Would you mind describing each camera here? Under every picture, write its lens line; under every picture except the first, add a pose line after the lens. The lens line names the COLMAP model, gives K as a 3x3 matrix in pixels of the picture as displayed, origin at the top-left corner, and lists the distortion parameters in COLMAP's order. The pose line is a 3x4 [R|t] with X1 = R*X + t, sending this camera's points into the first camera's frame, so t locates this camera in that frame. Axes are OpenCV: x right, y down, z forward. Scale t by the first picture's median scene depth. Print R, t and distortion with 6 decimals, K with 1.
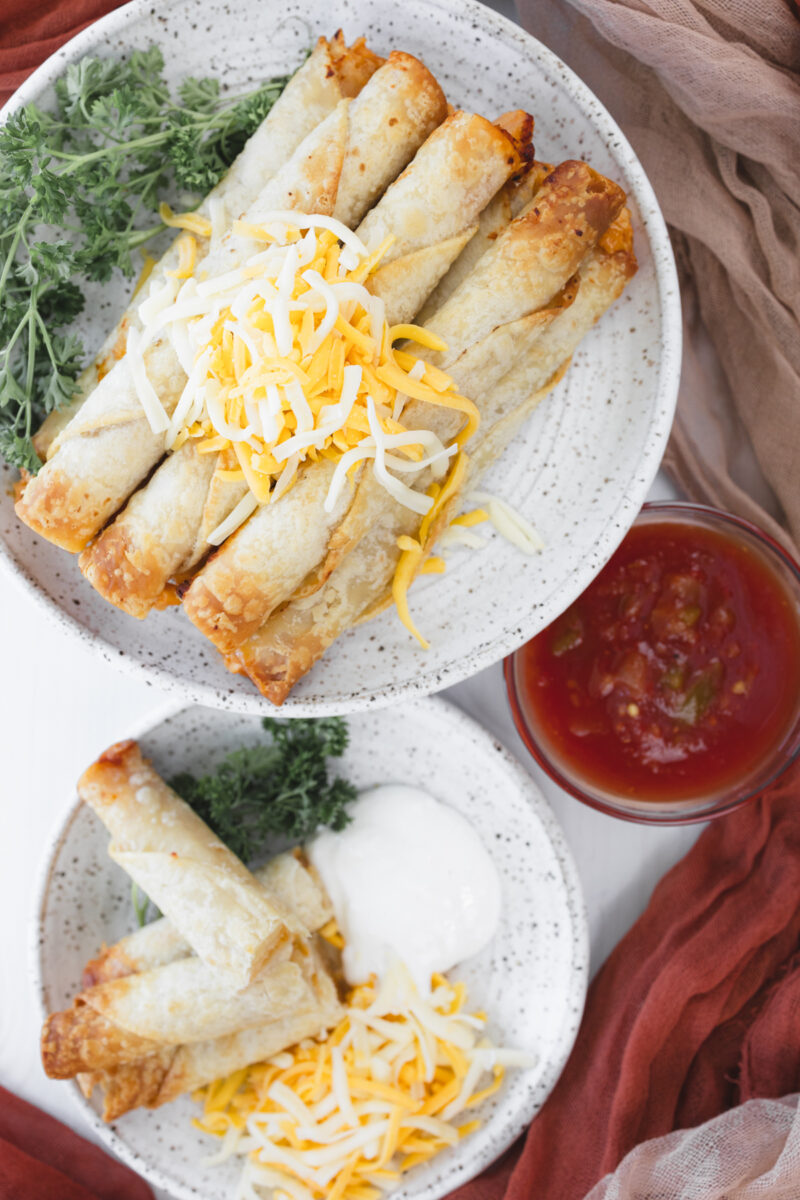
lens RADIAL K [[1273.7, 0, 395.9], [0, 1273.7, 608.8], [0, 0, 1]] dist [0.028861, 0.000000]
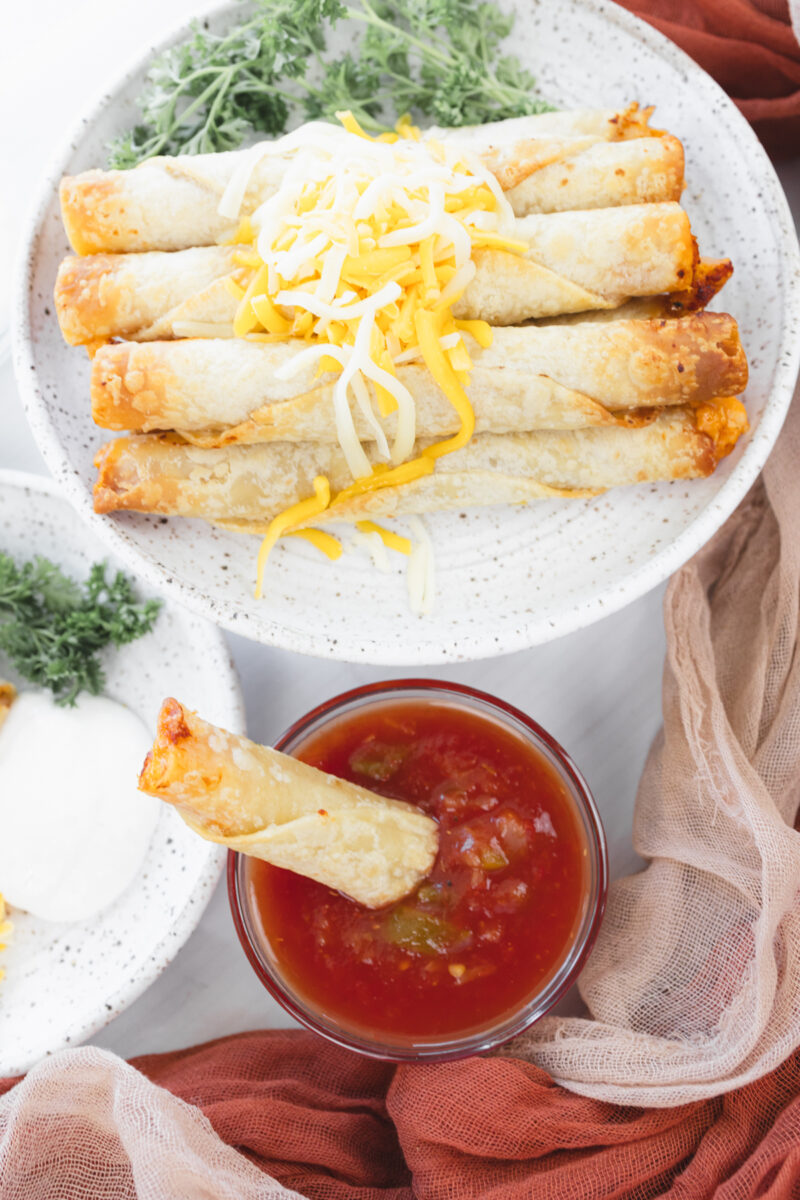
lens RADIAL K [[1273.7, 0, 390.7], [0, 1273.7, 601.8], [0, 0, 1]] dist [0.028861, 0.000000]
pose [[0.690557, 0.696537, -0.194851, 0.274571], [-0.722881, 0.673581, -0.154050, 0.105848], [0.023947, 0.247234, 0.968660, 0.130368]]
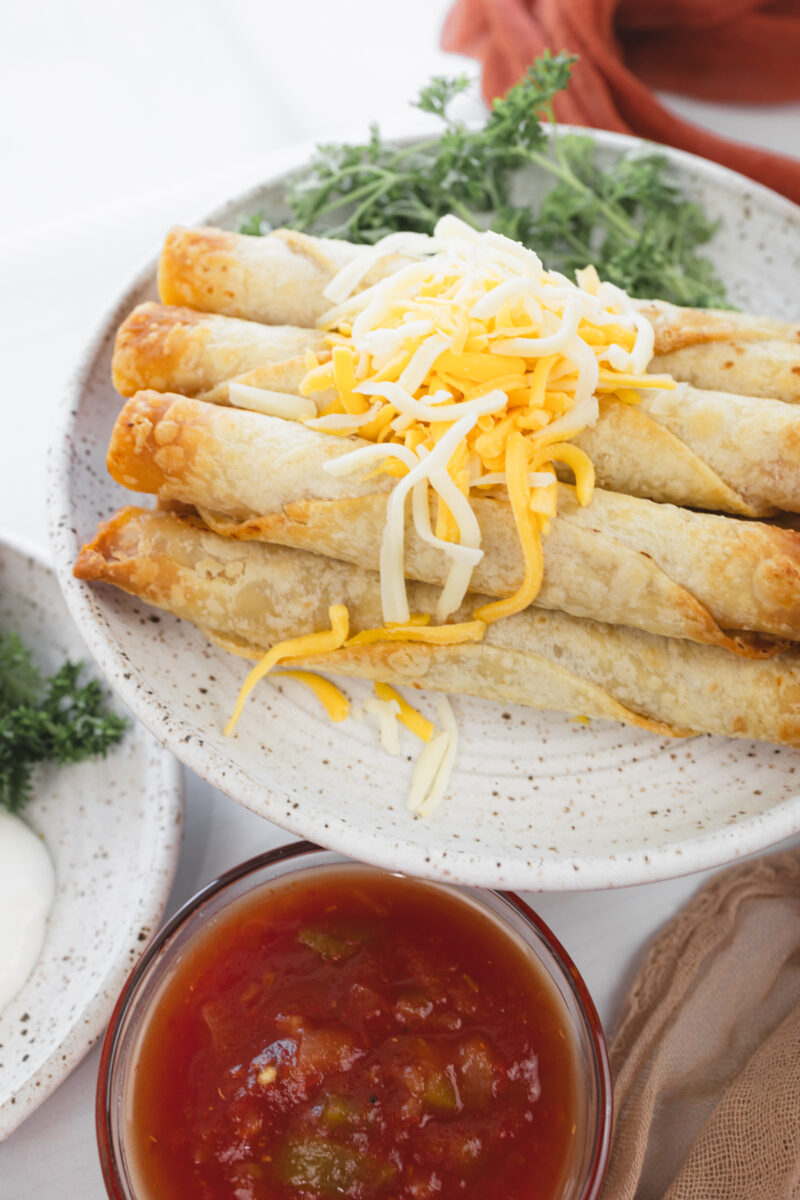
lens RADIAL K [[1273.7, 0, 390.4], [0, 1273.7, 598.1], [0, 0, 1]] dist [0.028861, 0.000000]
pose [[0.441658, 0.779942, -0.443429, 0.332740], [-0.897183, 0.384463, -0.217372, 0.076587], [0.000945, 0.493841, 0.869552, 0.344311]]
